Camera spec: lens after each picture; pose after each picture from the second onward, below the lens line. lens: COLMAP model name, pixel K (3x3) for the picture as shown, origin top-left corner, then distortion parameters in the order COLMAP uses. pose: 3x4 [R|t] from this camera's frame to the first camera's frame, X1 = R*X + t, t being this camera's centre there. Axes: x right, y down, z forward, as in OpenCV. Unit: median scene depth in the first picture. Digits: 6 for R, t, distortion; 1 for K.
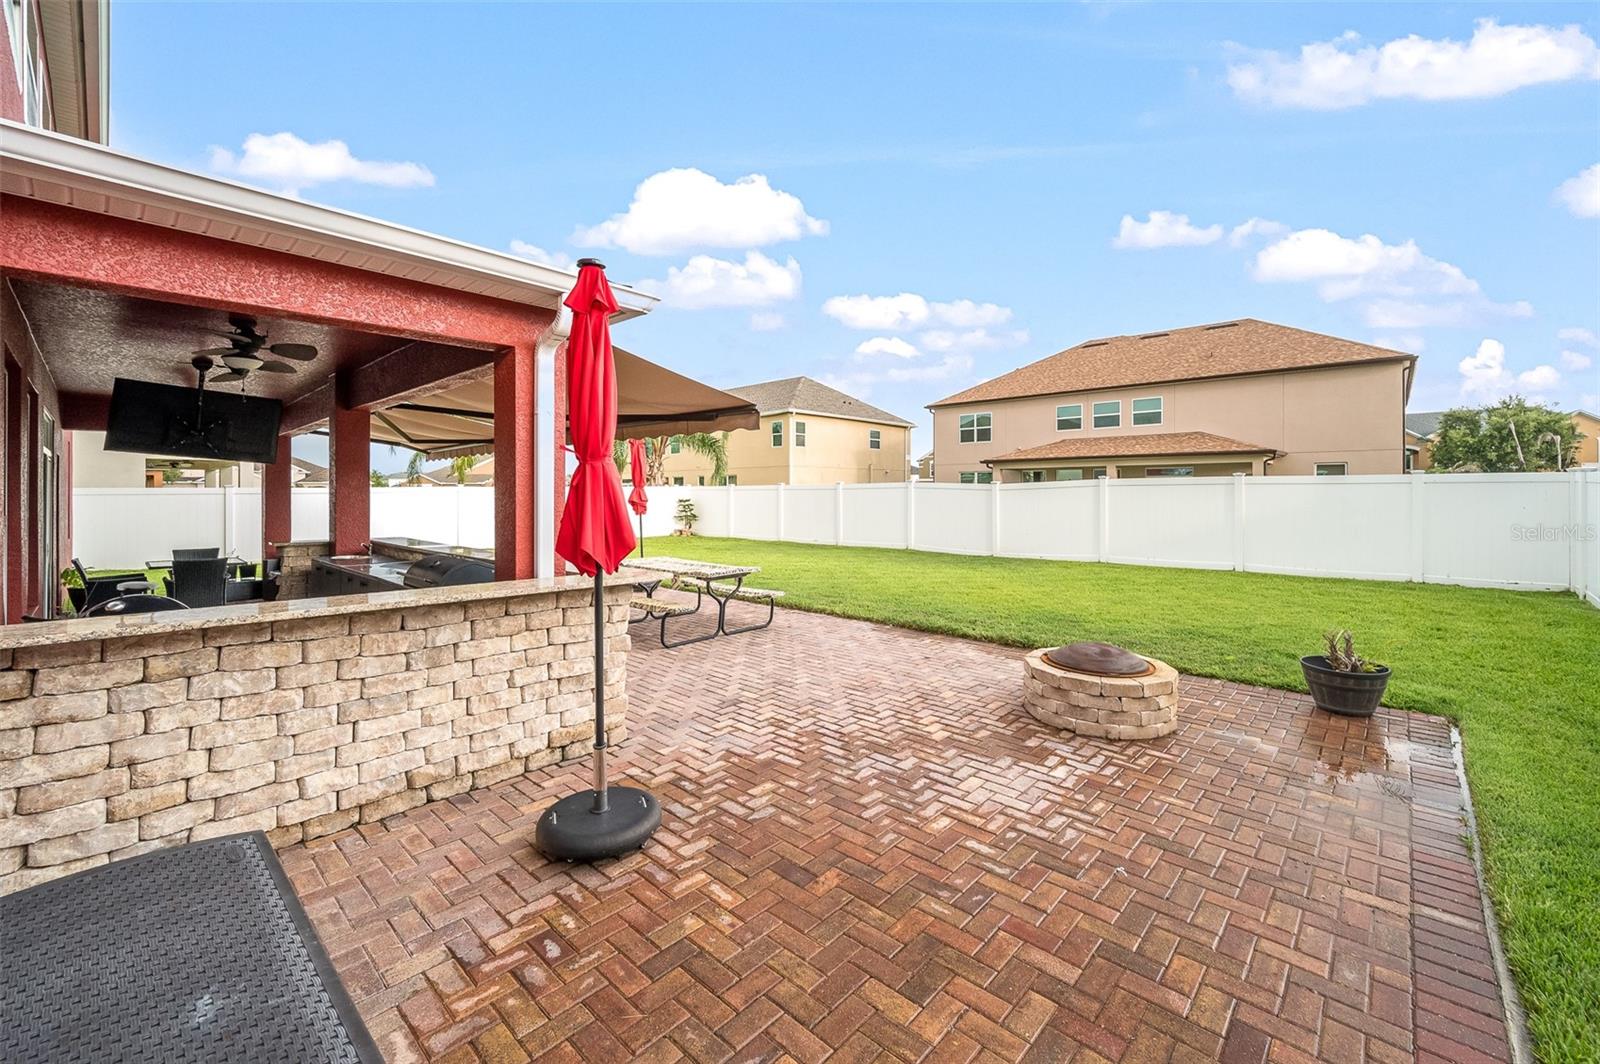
lens RADIAL K [[645.1, 0, 760.4], [0, 645.1, 491.1], [0, 0, 1]] dist [0.000375, -0.000467]
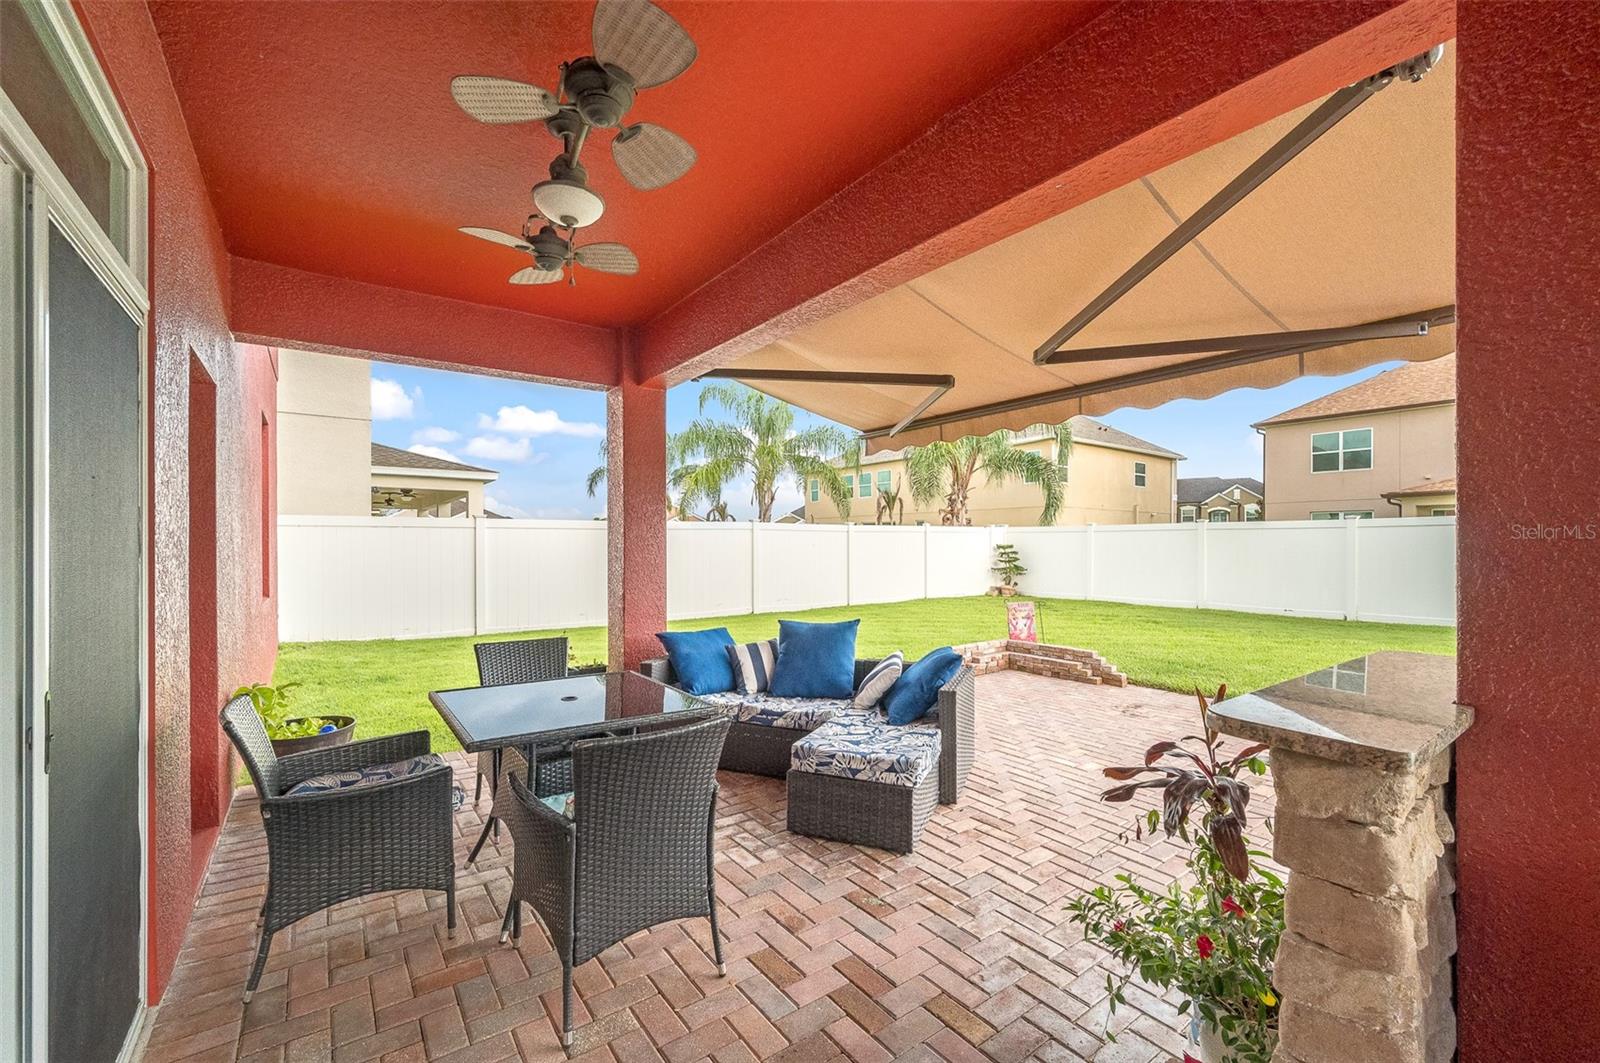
lens RADIAL K [[645.1, 0, 796.4], [0, 645.1, 553.8], [0, 0, 1]] dist [0.000375, -0.000467]
pose [[0.988821, 0.005952, -0.148989, -0.223849], [-0.002817, 0.999770, 0.021245, 0.007481], [0.149081, -0.020588, 0.988611, 0.229665]]
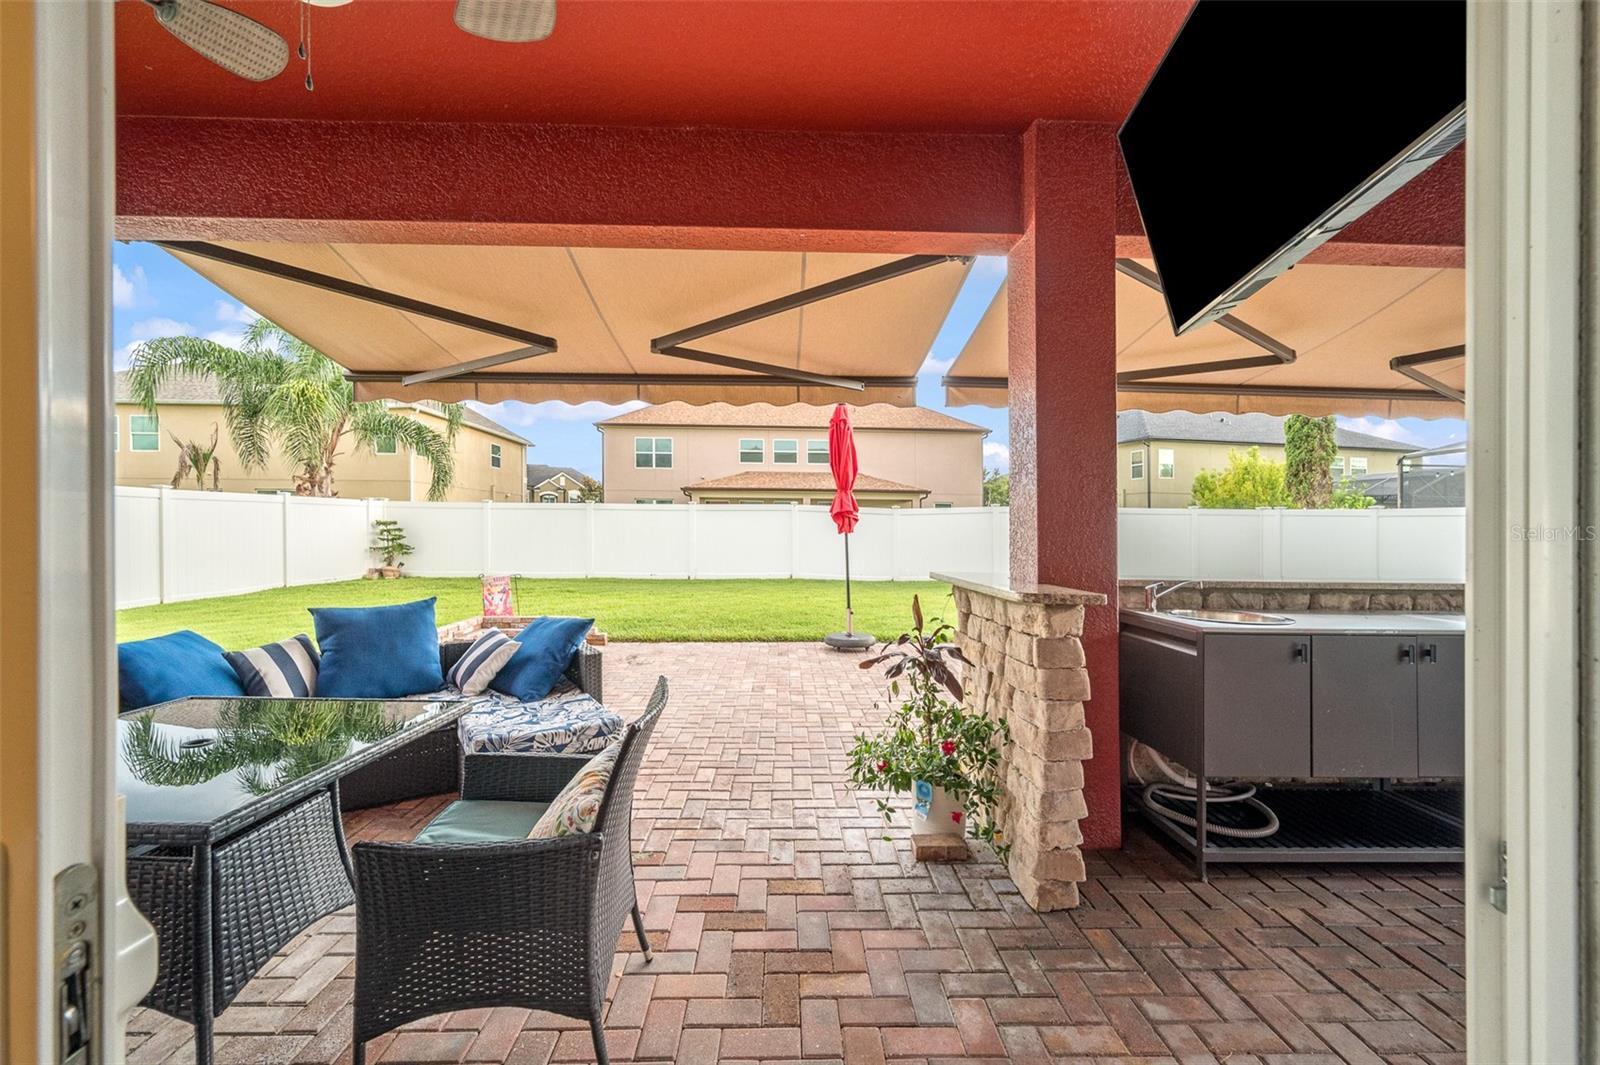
lens RADIAL K [[645.1, 0, 794.1], [0, 645.1, 528.8], [0, 0, 1]] dist [0.000375, -0.000467]
pose [[0.691245, 0.007534, 0.722581, -0.279651], [-0.014829, 0.999883, 0.003760, 0.011137], [-0.722469, -0.013314, 0.691276, 0.241750]]
